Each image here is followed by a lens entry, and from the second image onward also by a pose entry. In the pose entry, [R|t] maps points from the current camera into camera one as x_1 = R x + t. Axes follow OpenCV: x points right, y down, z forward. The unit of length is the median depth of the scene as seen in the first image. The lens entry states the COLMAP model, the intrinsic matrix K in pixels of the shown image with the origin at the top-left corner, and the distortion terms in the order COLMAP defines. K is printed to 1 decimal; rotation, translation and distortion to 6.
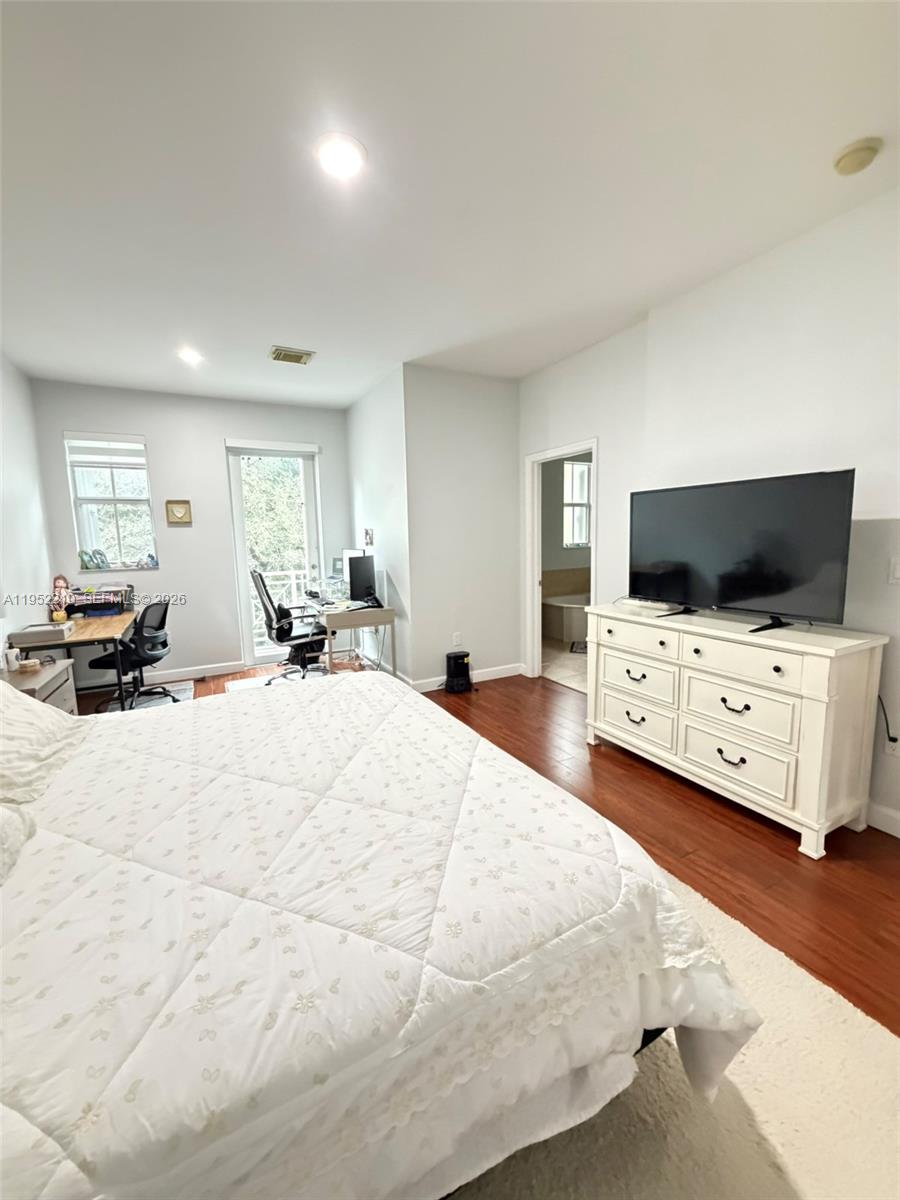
lens RADIAL K [[480.5, 0, 448.5], [0, 480.5, 598.7], [0, 0, 1]] dist [-0.000610, 0.000679]
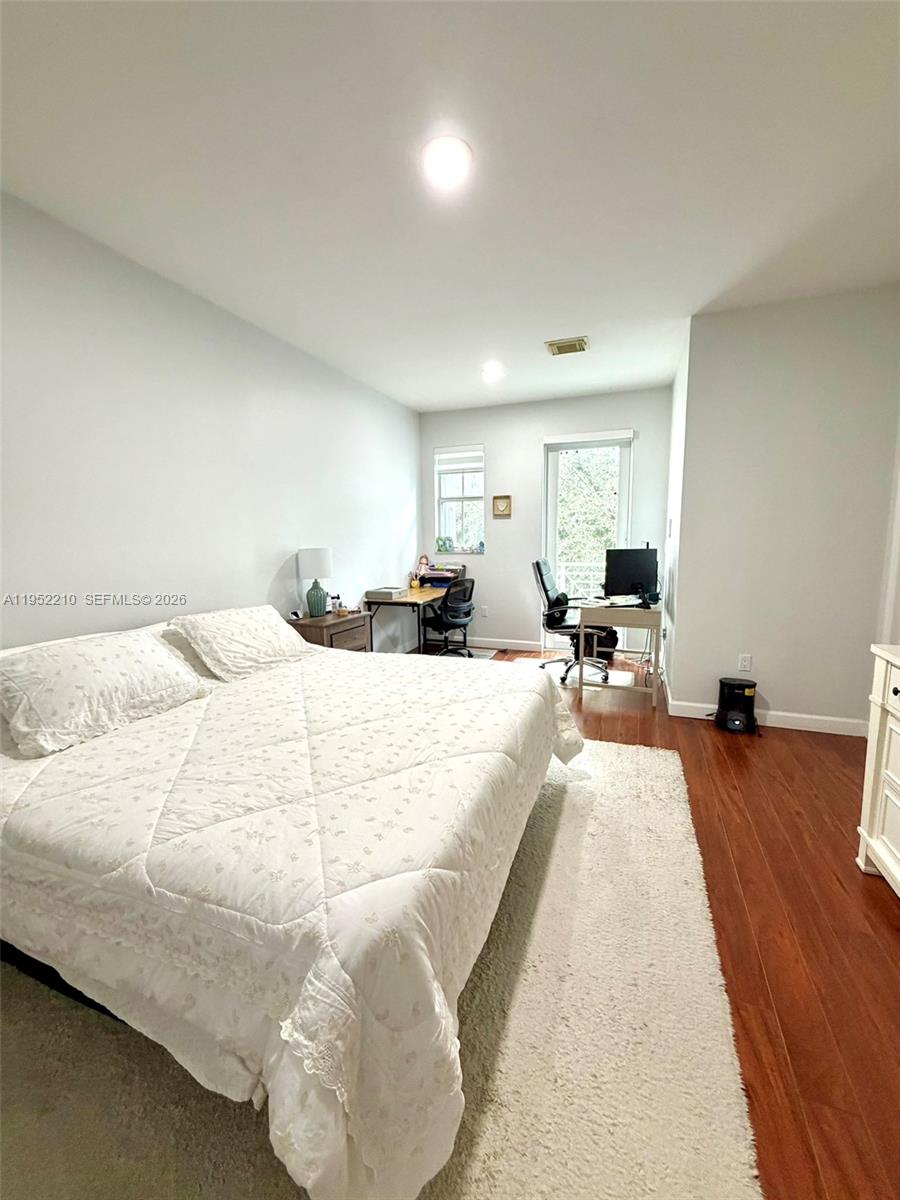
lens RADIAL K [[480.5, 0, 448.2], [0, 480.5, 599.1], [0, 0, 1]] dist [-0.000610, 0.000679]
pose [[0.657407, 0.114760, -0.744746, 0.305724], [-0.101550, 0.992812, 0.063344, -0.019109], [0.746662, 0.033987, 0.664335, 0.158672]]
